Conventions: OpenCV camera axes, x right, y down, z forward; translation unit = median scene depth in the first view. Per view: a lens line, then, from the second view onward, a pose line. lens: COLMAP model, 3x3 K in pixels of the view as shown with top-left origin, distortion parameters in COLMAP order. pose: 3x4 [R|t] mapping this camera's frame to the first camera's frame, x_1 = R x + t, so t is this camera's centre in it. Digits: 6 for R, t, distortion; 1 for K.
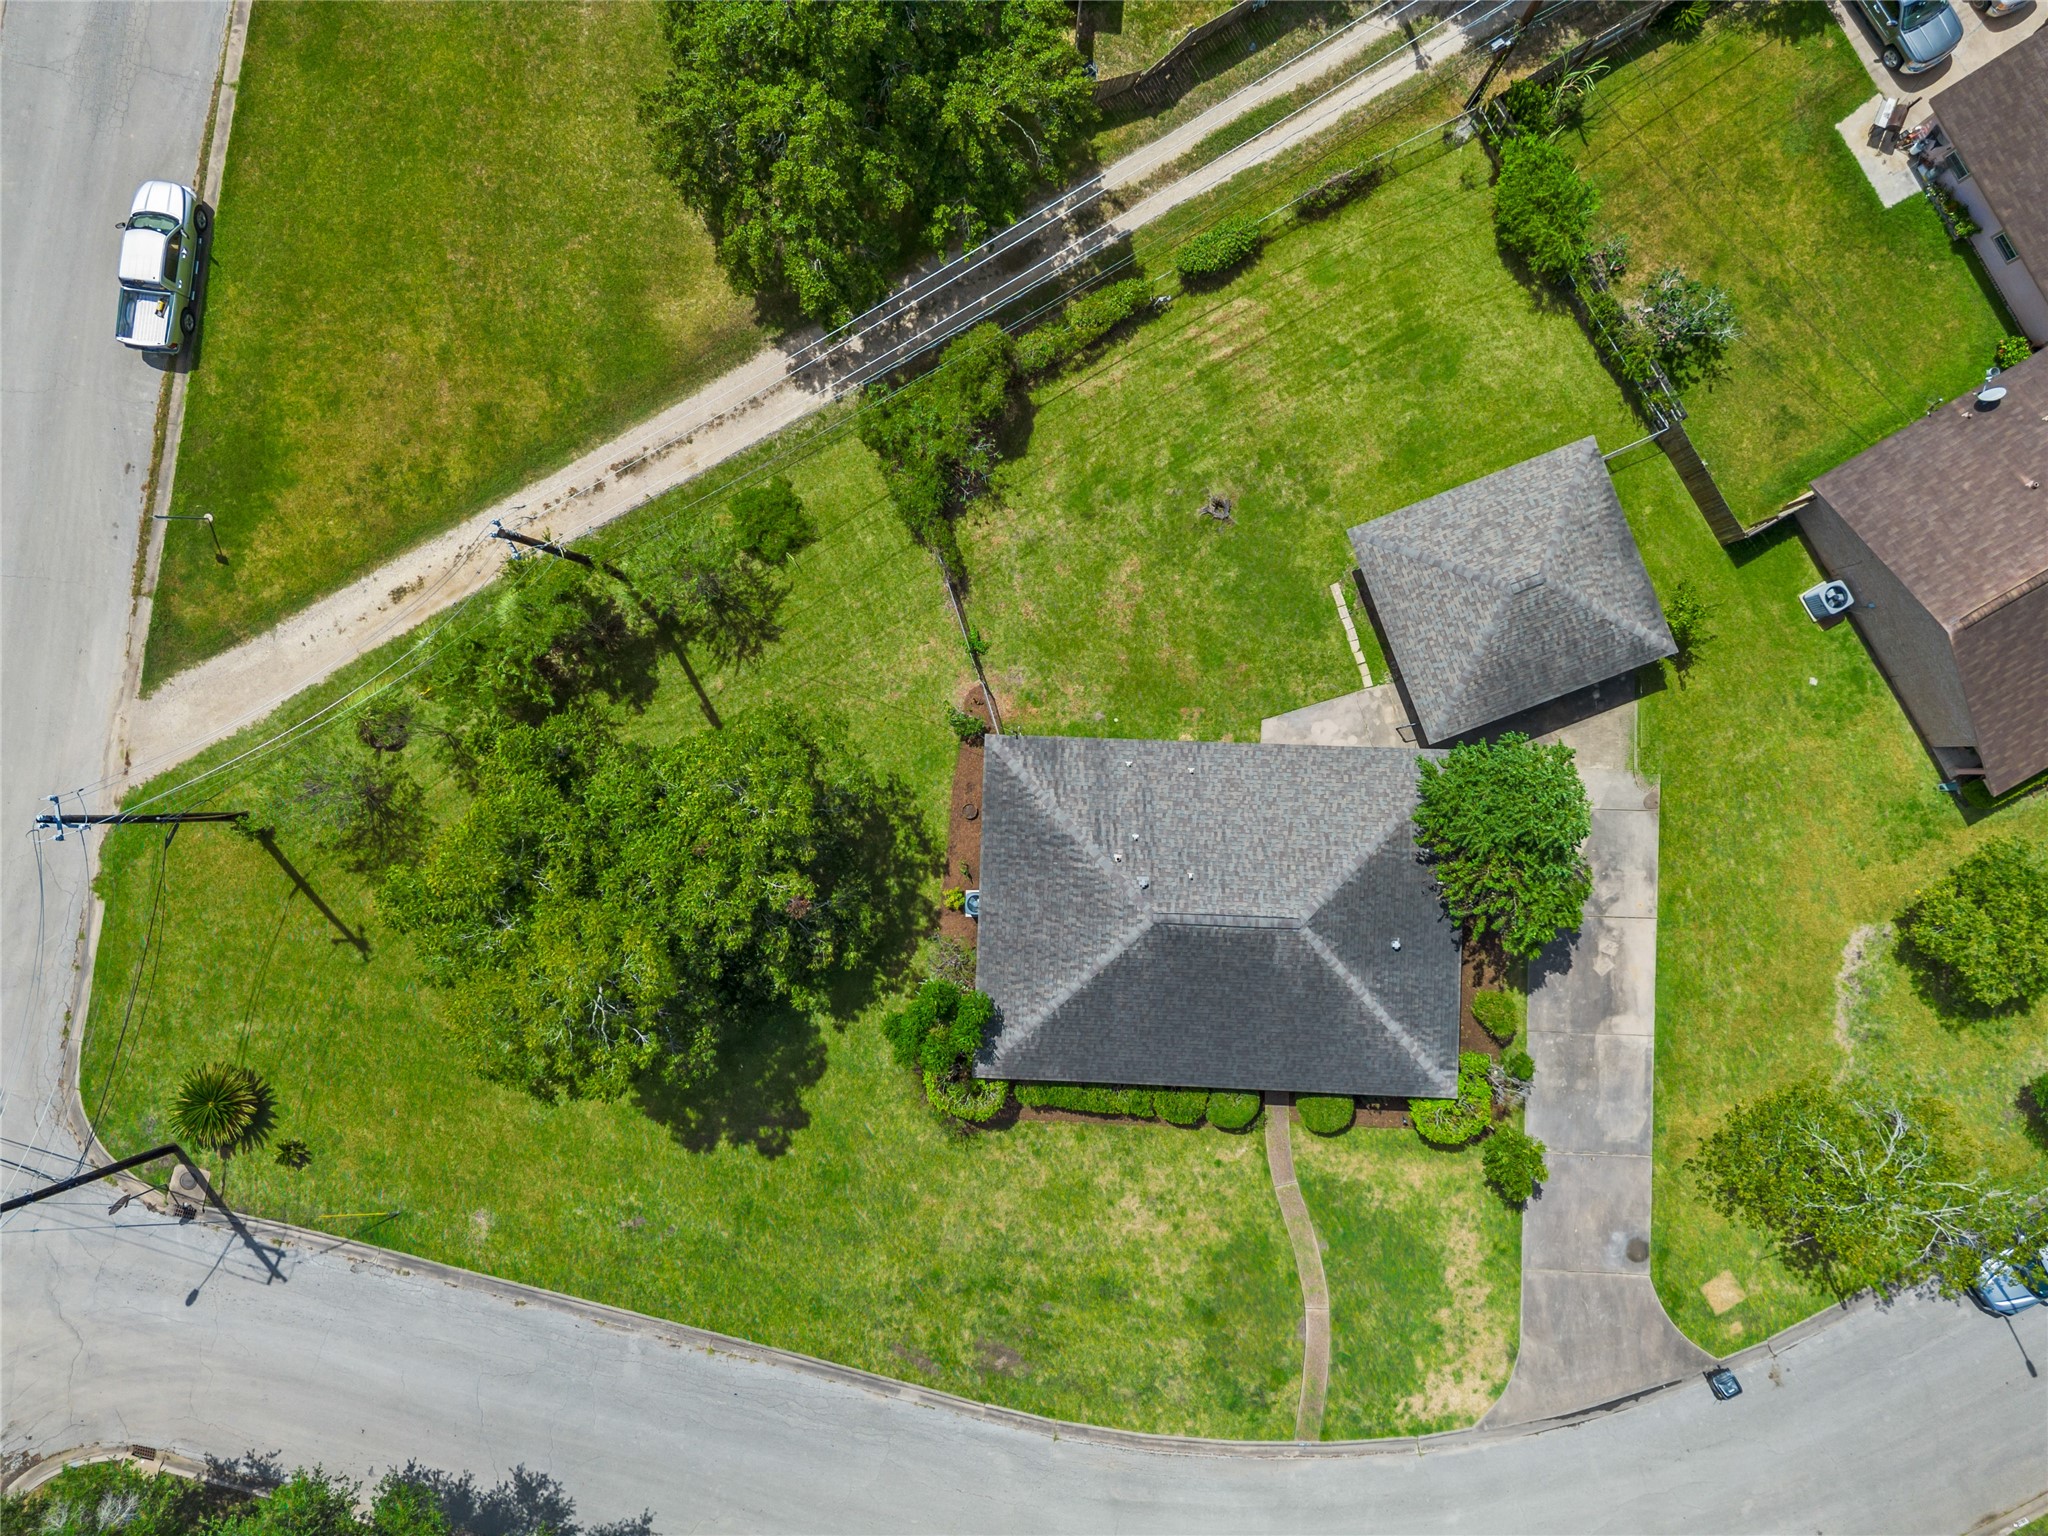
lens RADIAL K [[1456.7, 0, 1017.7], [0, 1456.7, 763.3], [0, 0, 1]] dist [0.050861, -0.041611]
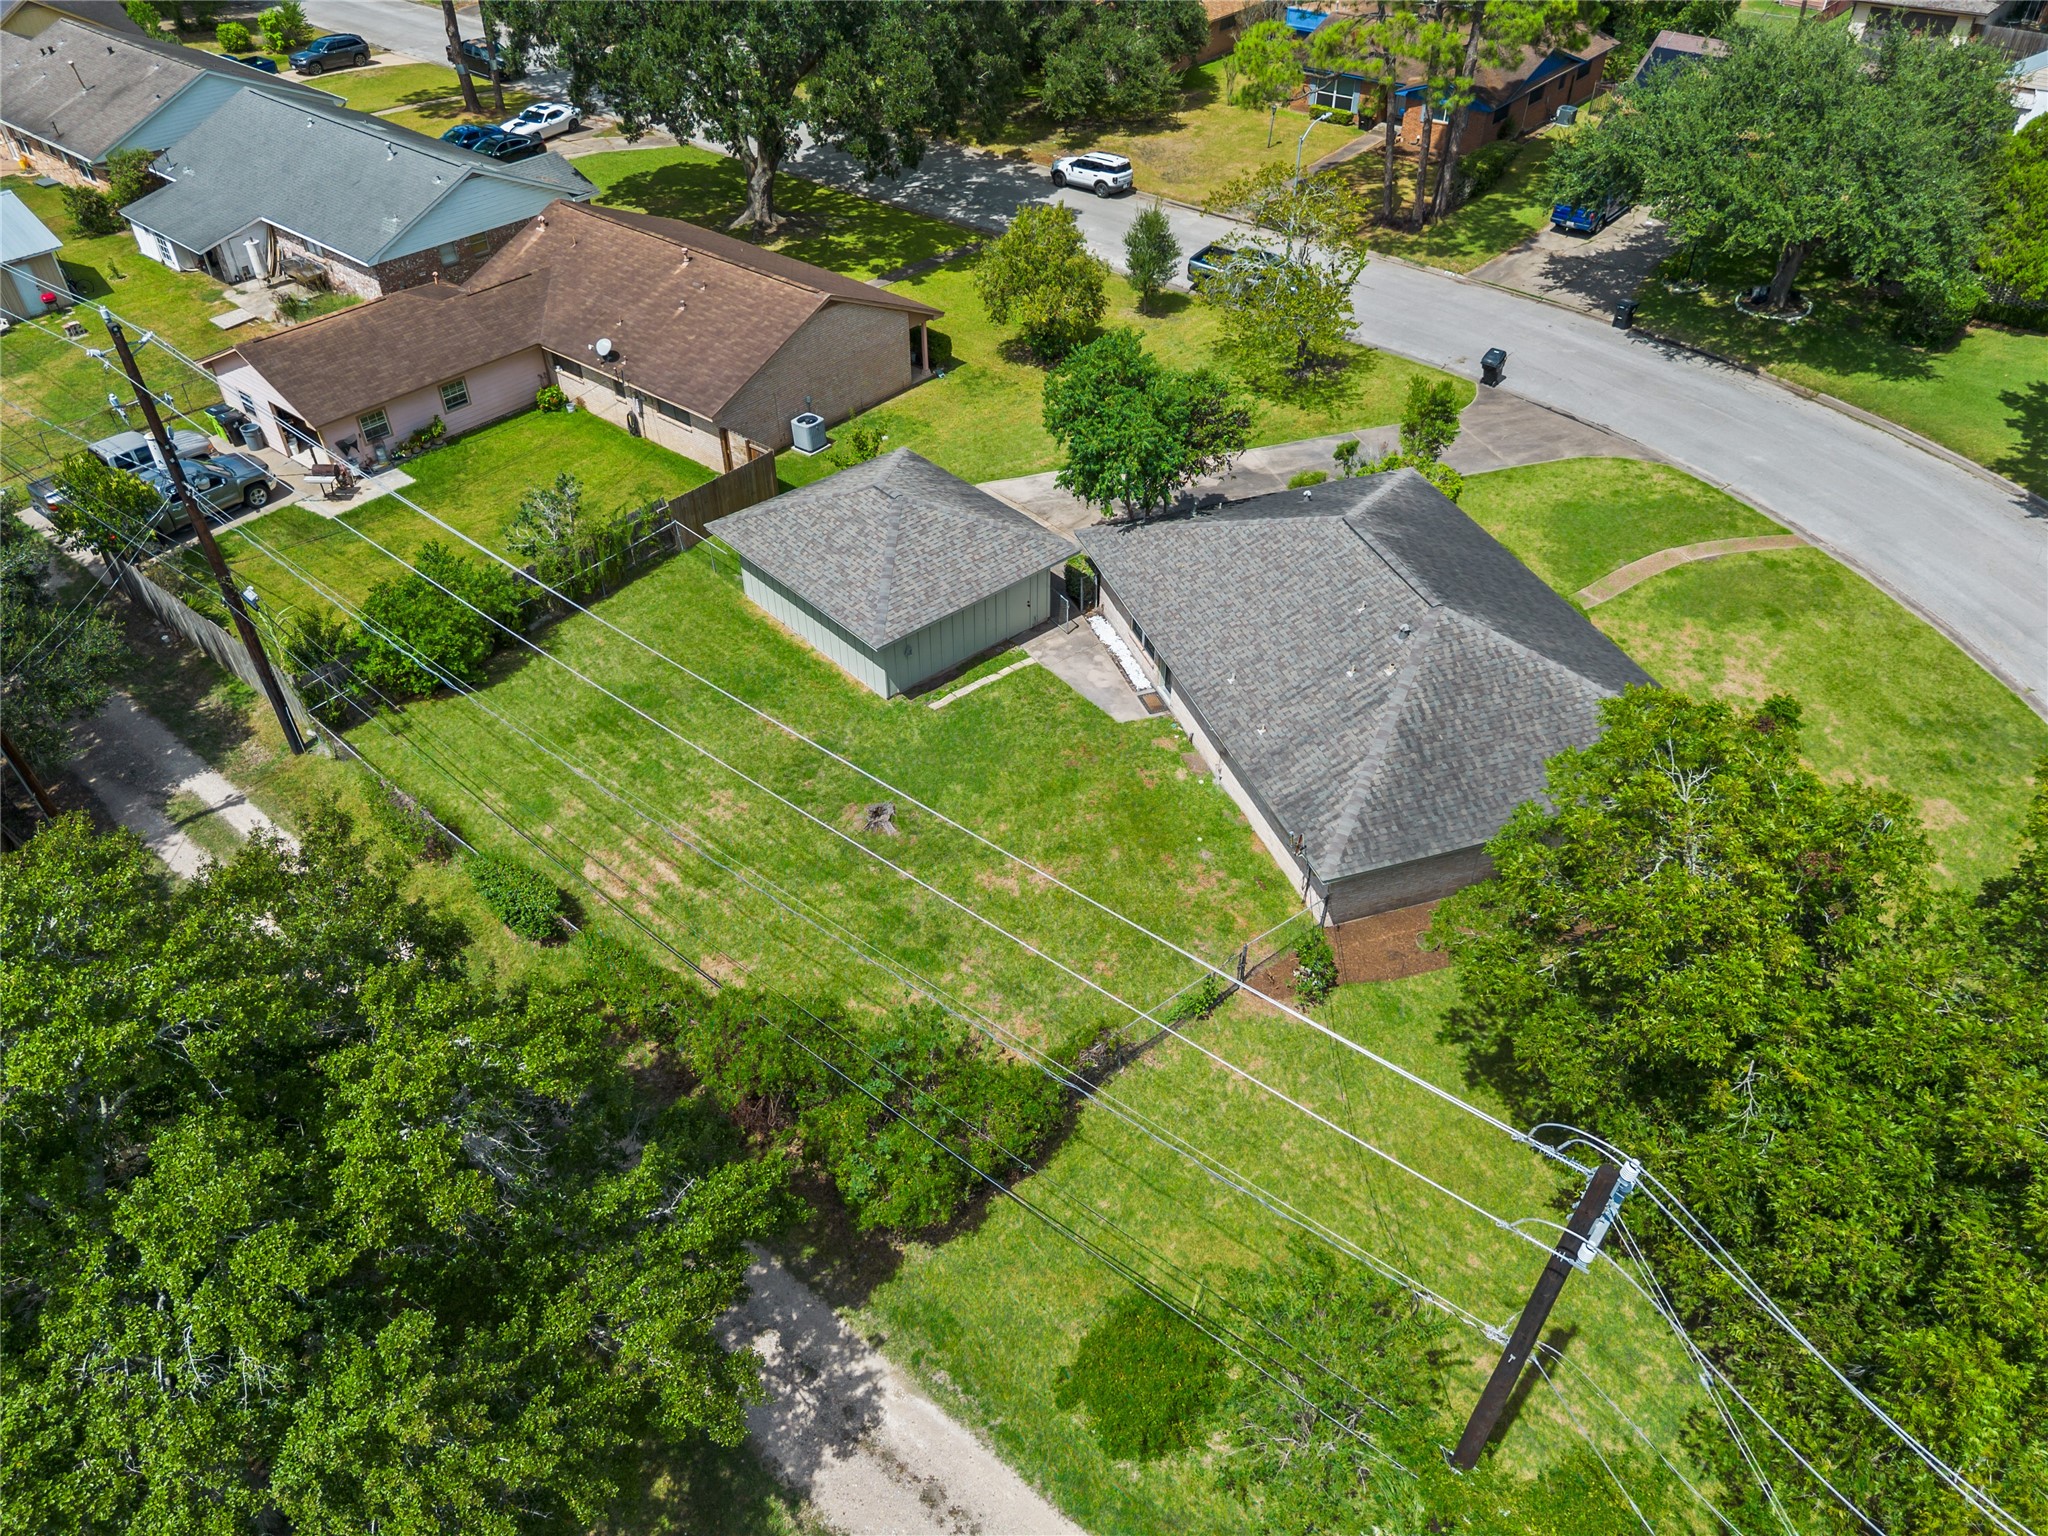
lens RADIAL K [[1456.7, 0, 1017.7], [0, 1456.7, 763.3], [0, 0, 1]] dist [0.050861, -0.041611]
pose [[-0.349432, -0.576860, 0.738329, -0.411548], [0.936936, -0.220997, 0.270761, -0.302104], [0.006977, 0.786380, 0.617704, 0.526437]]
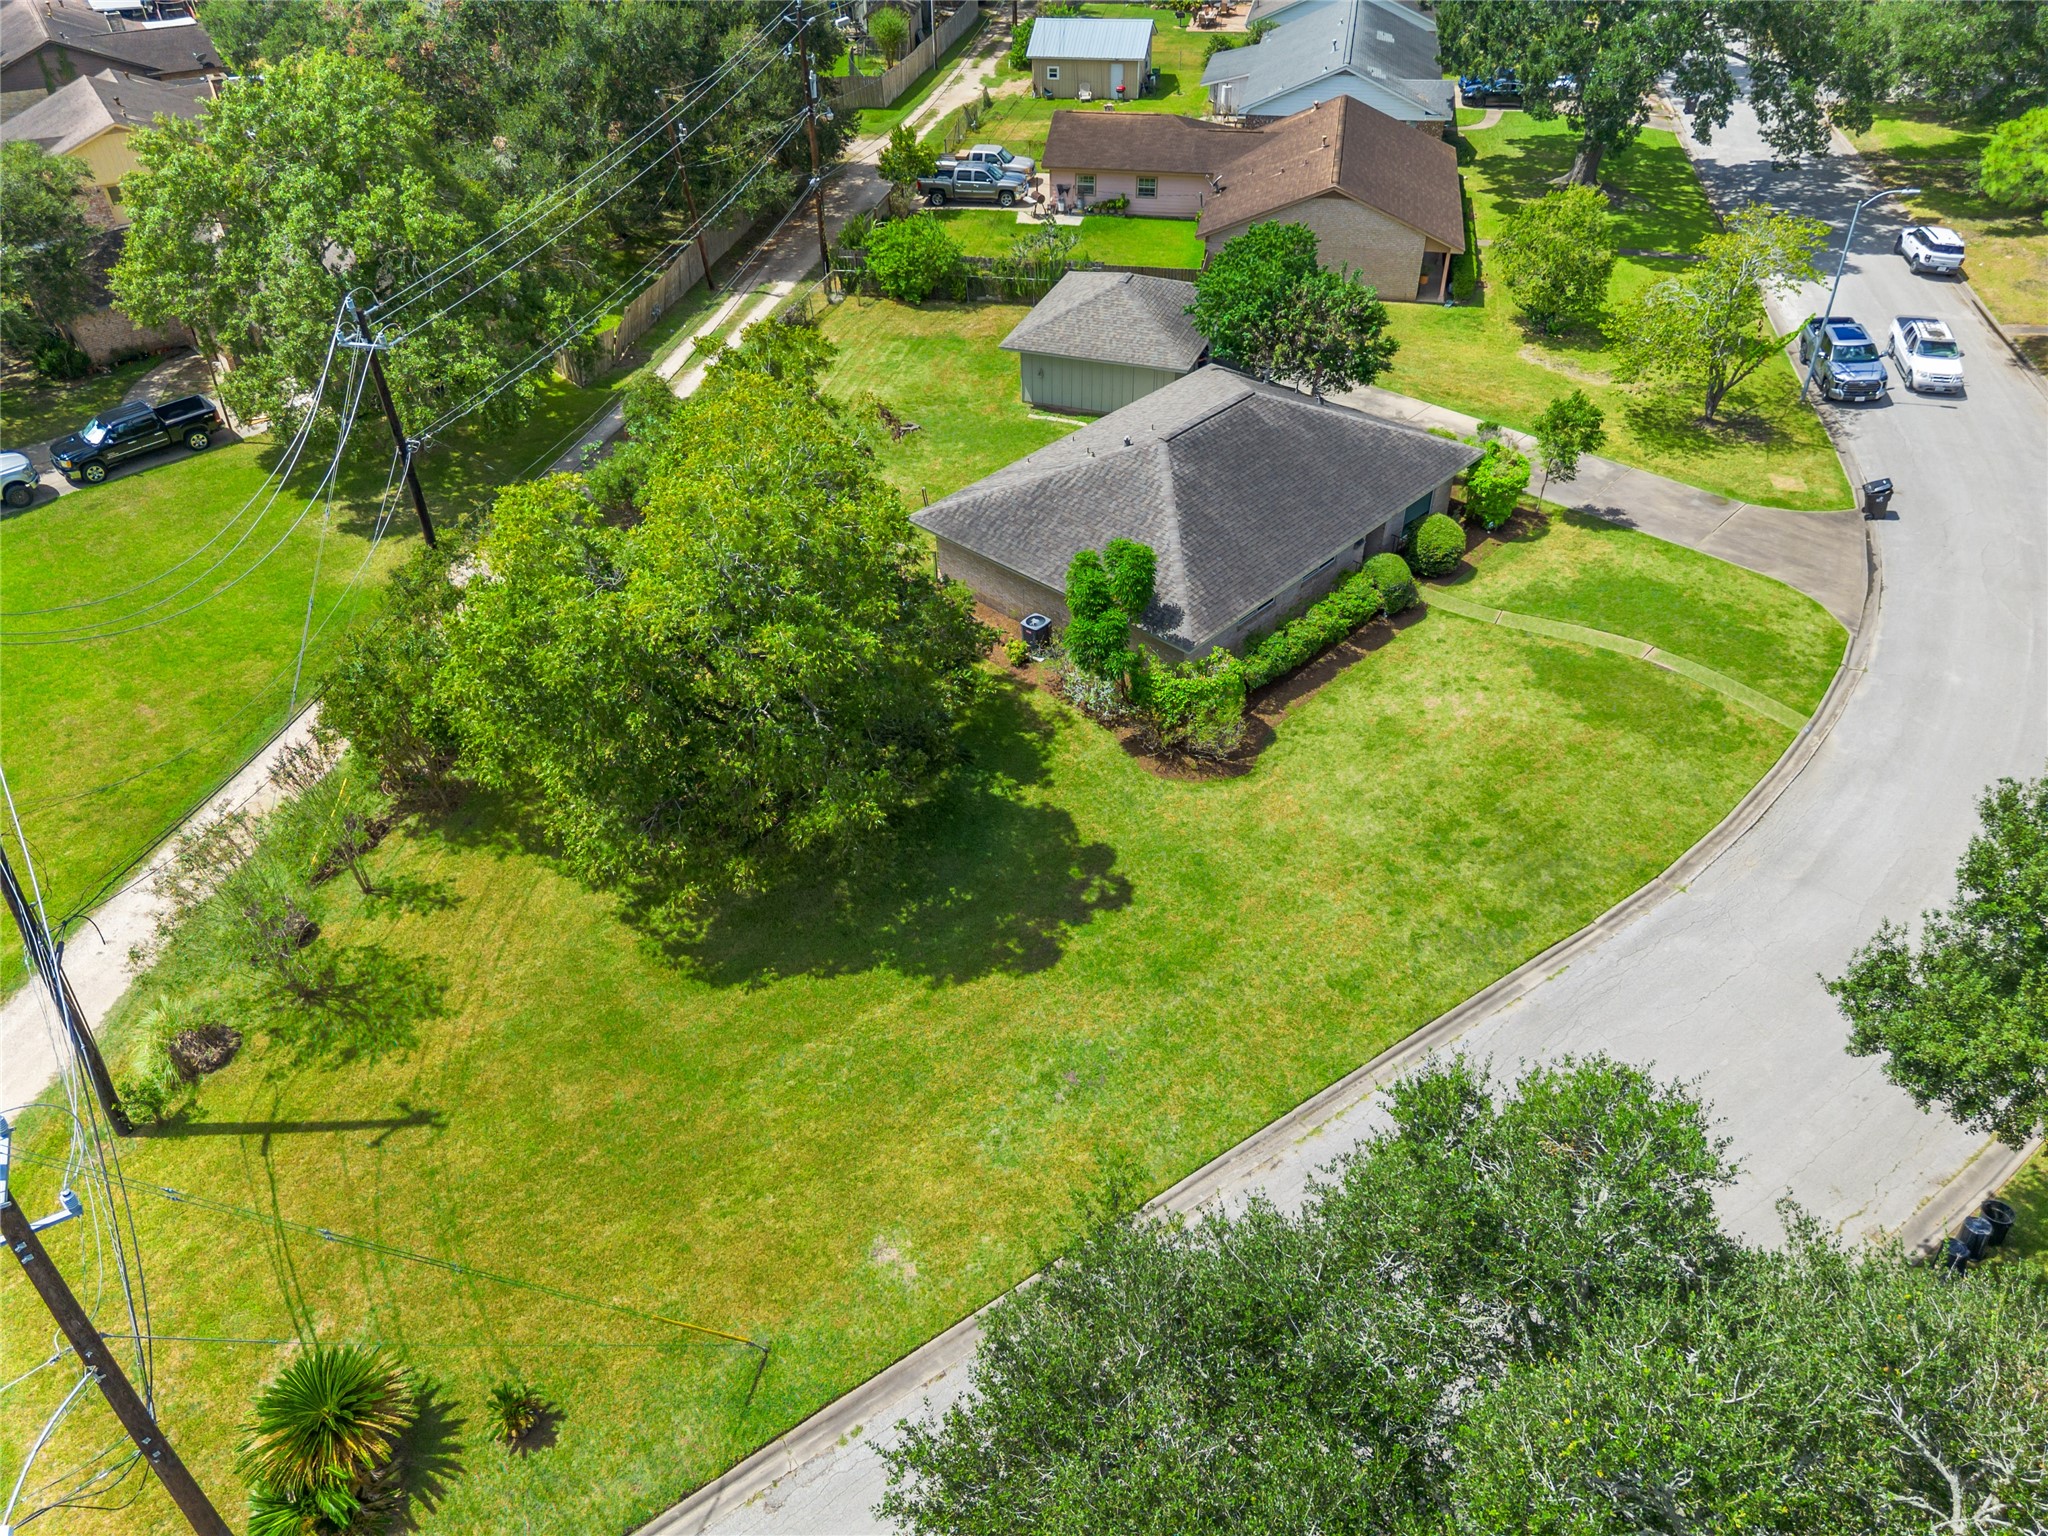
lens RADIAL K [[1456.7, 0, 1017.7], [0, 1456.7, 763.3], [0, 0, 1]] dist [0.050861, -0.041611]
pose [[0.658450, -0.452757, 0.601211, -0.589346], [0.752608, 0.401303, -0.522050, 0.569290], [-0.004906, 0.796221, 0.604986, 0.530170]]
